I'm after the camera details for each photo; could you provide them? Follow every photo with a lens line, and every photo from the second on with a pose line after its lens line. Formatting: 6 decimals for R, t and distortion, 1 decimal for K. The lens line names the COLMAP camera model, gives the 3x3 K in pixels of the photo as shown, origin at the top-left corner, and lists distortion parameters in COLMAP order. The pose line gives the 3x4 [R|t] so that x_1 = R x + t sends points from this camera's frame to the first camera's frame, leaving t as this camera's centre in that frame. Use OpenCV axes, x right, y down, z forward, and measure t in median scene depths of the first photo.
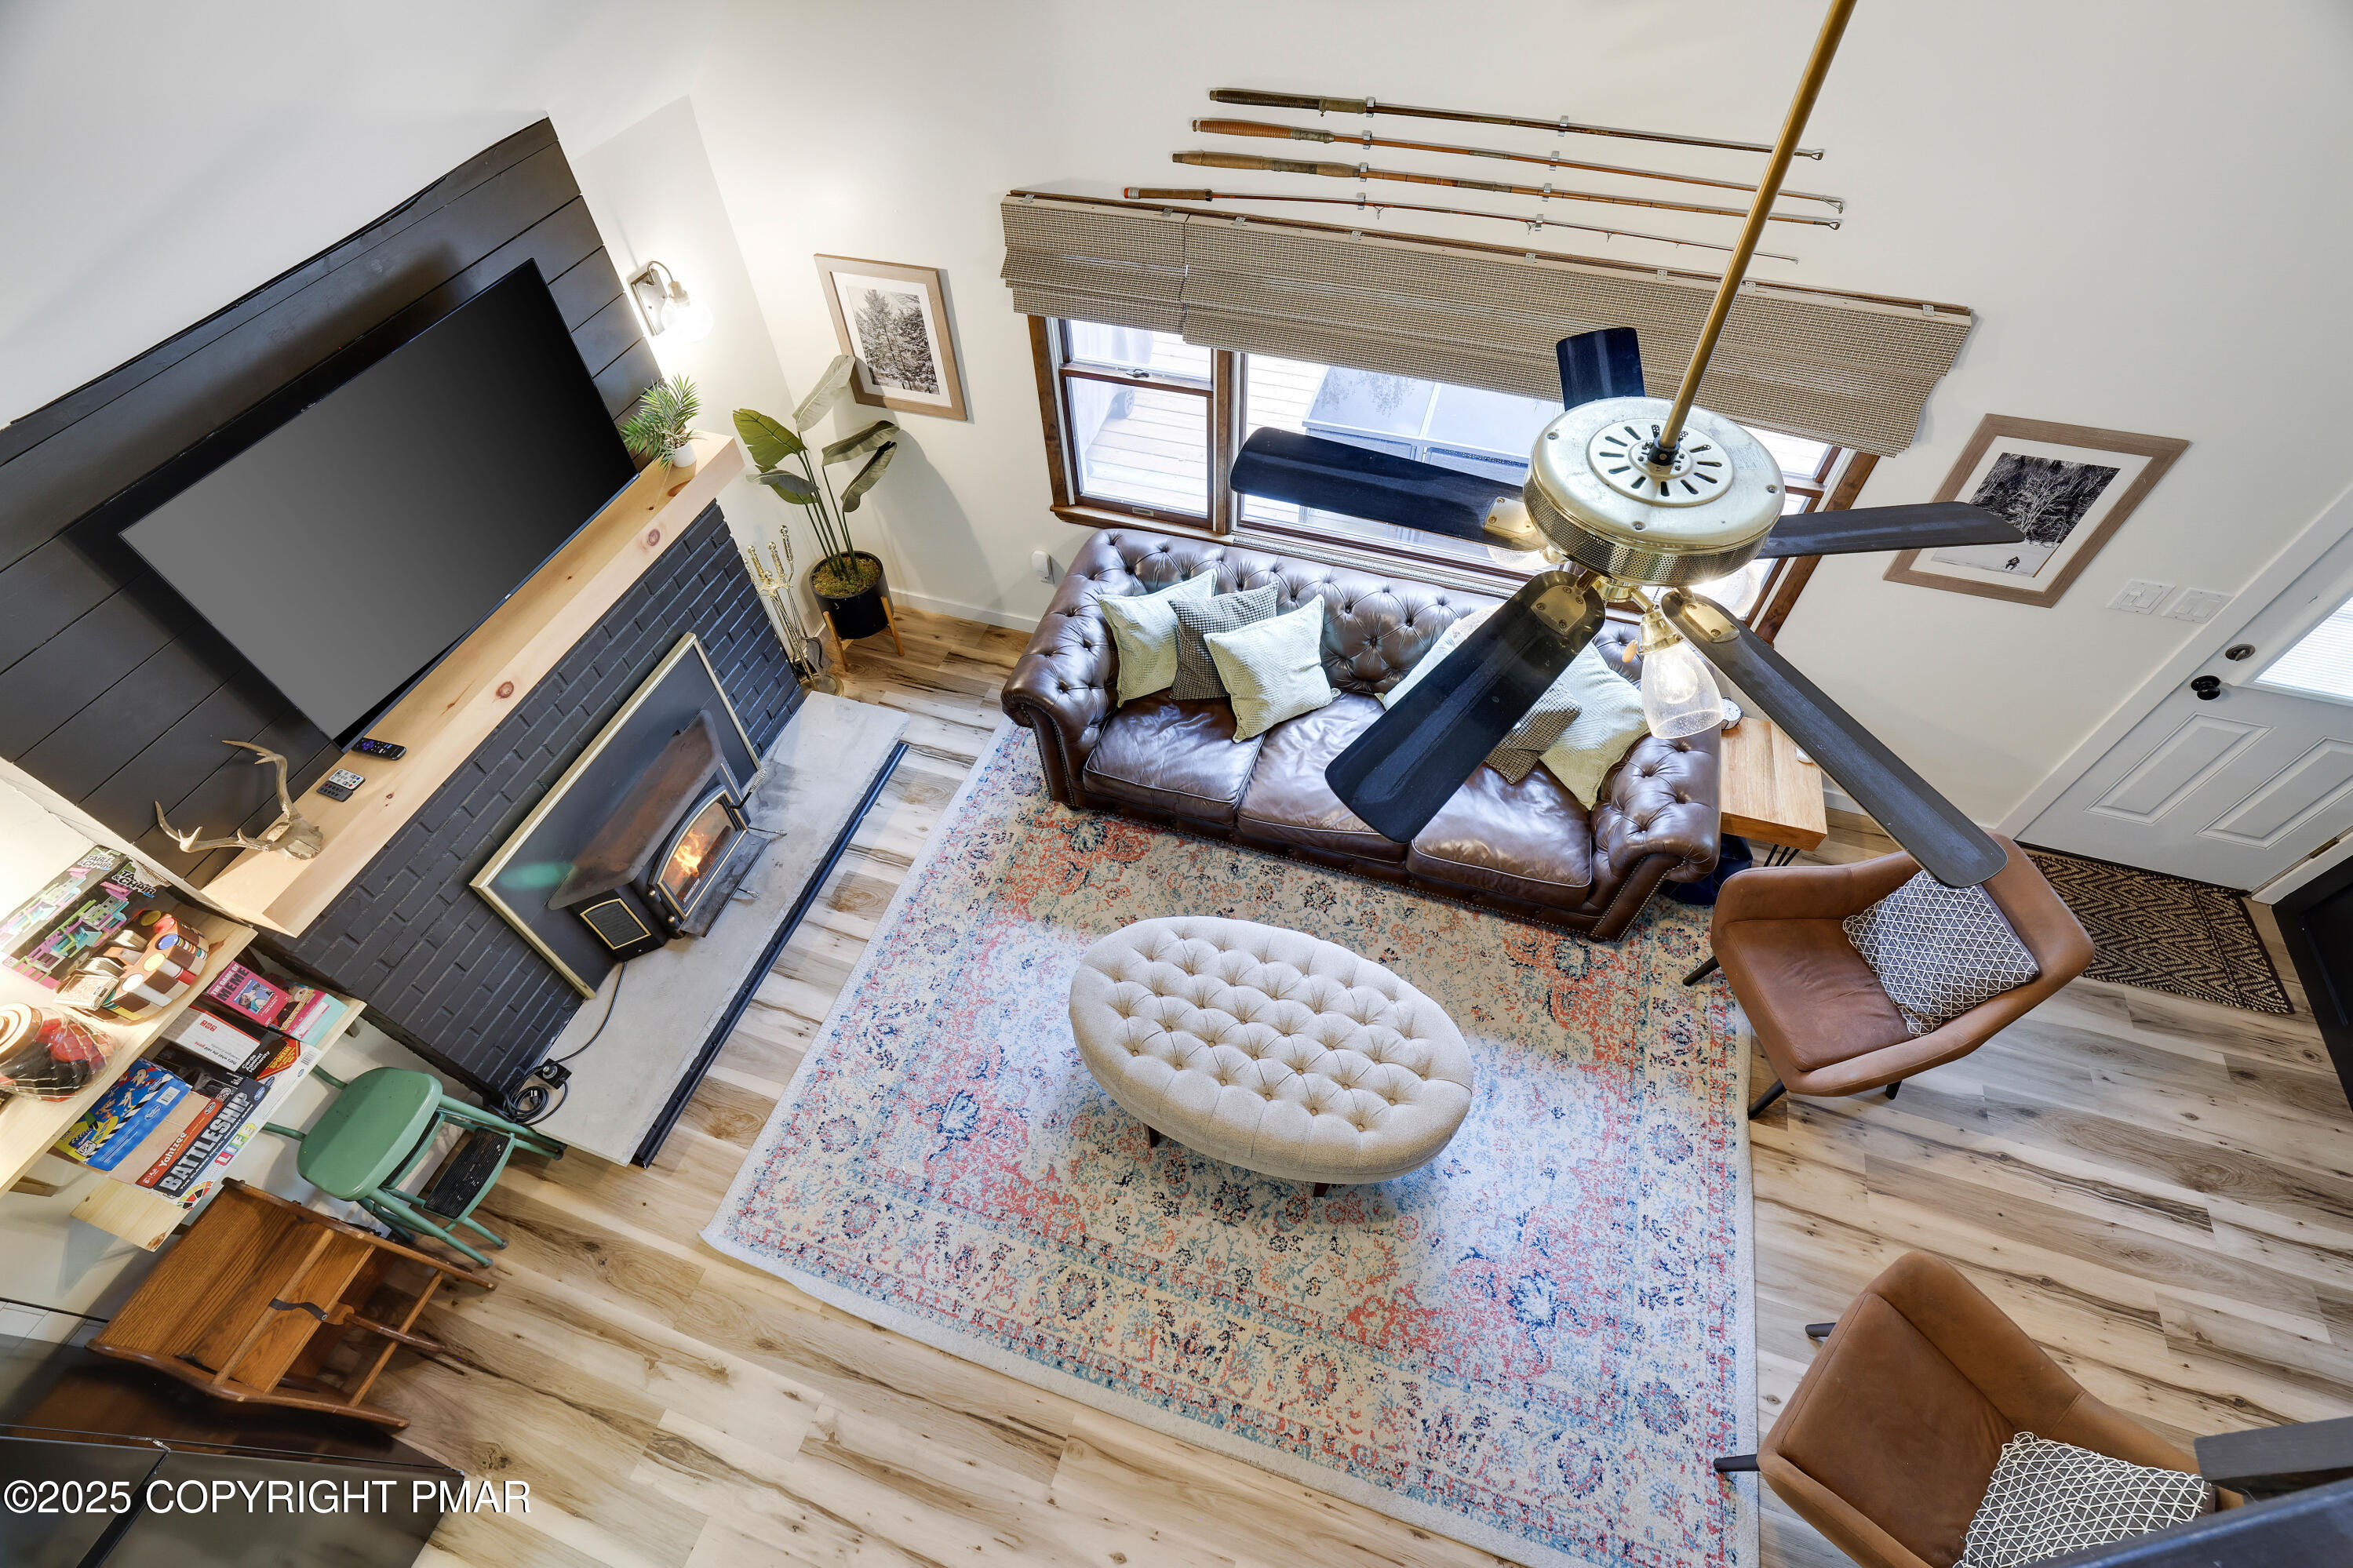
lens RADIAL K [[1022.4, 0, 1176.5], [0, 1022.4, 784.0], [0, 0, 1]] dist [-0.049948, 0.020028]
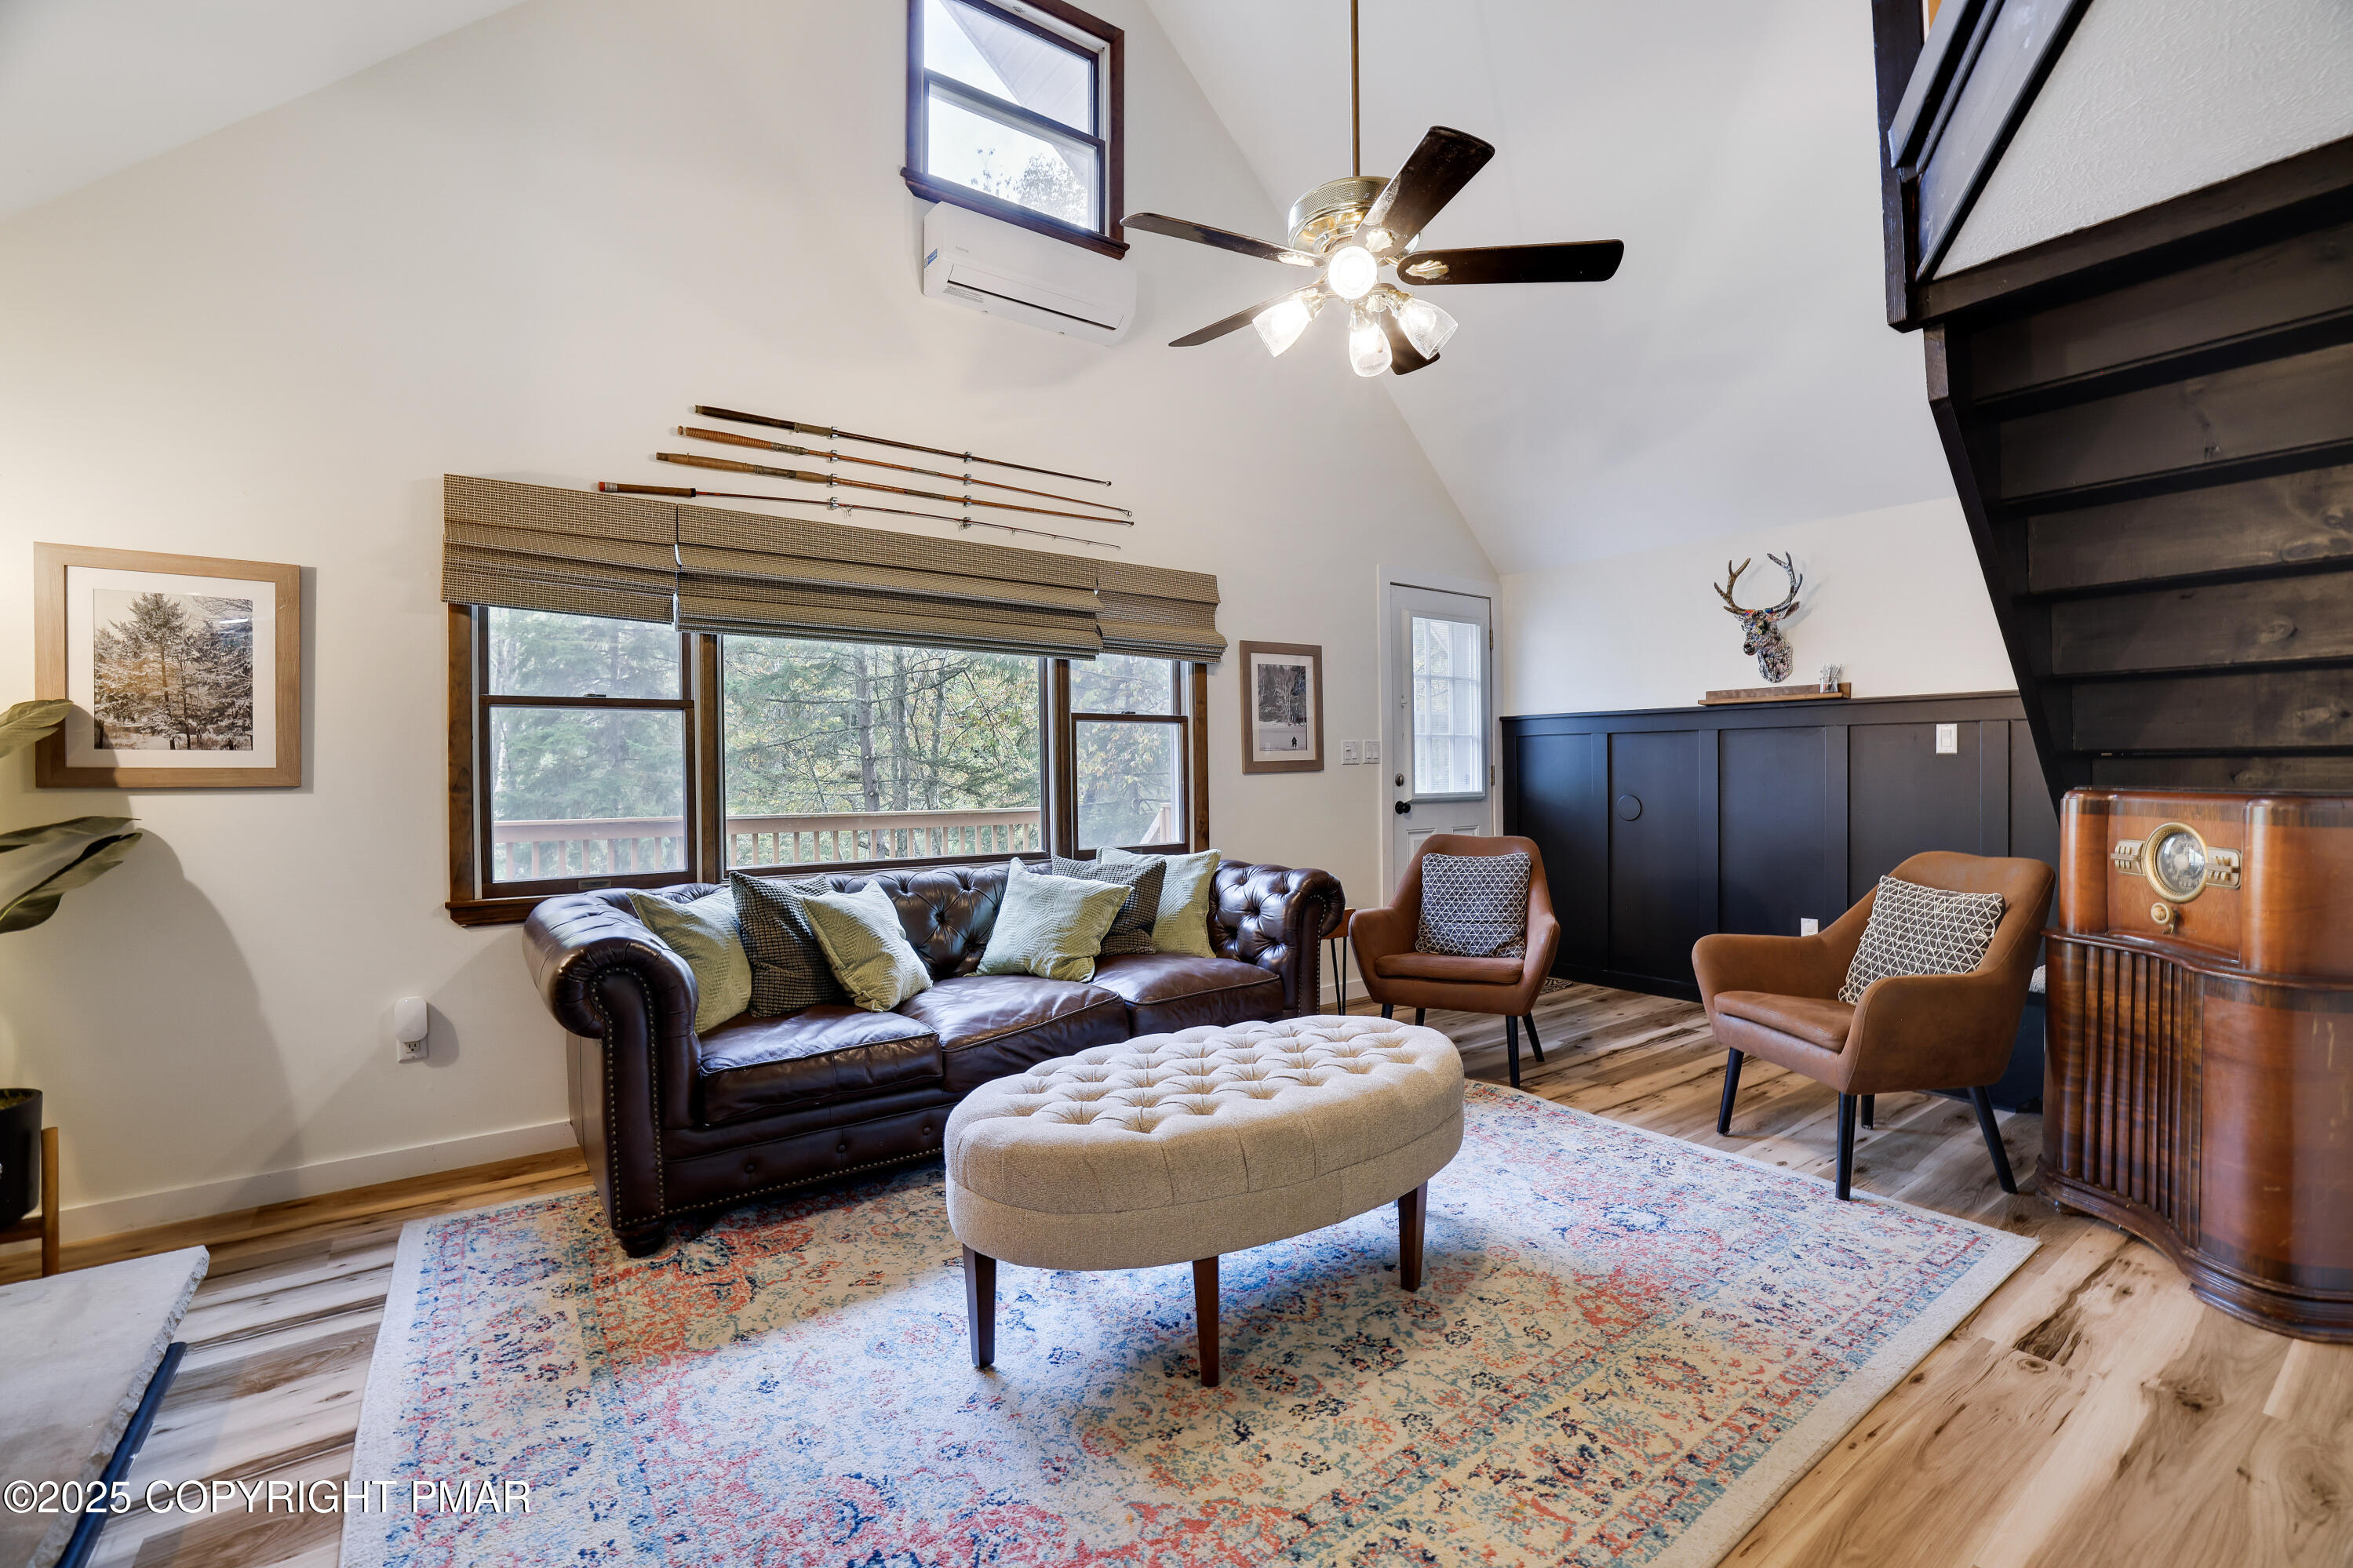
lens RADIAL K [[1022.4, 0, 1176.5], [0, 1022.4, 784.0], [0, 0, 1]] dist [-0.049948, 0.020028]
pose [[0.582282, 0.015682, 0.812836, -0.519078], [0.639330, 0.608775, -0.469734, 0.425918], [-0.502201, 0.793188, 0.344452, 0.595747]]
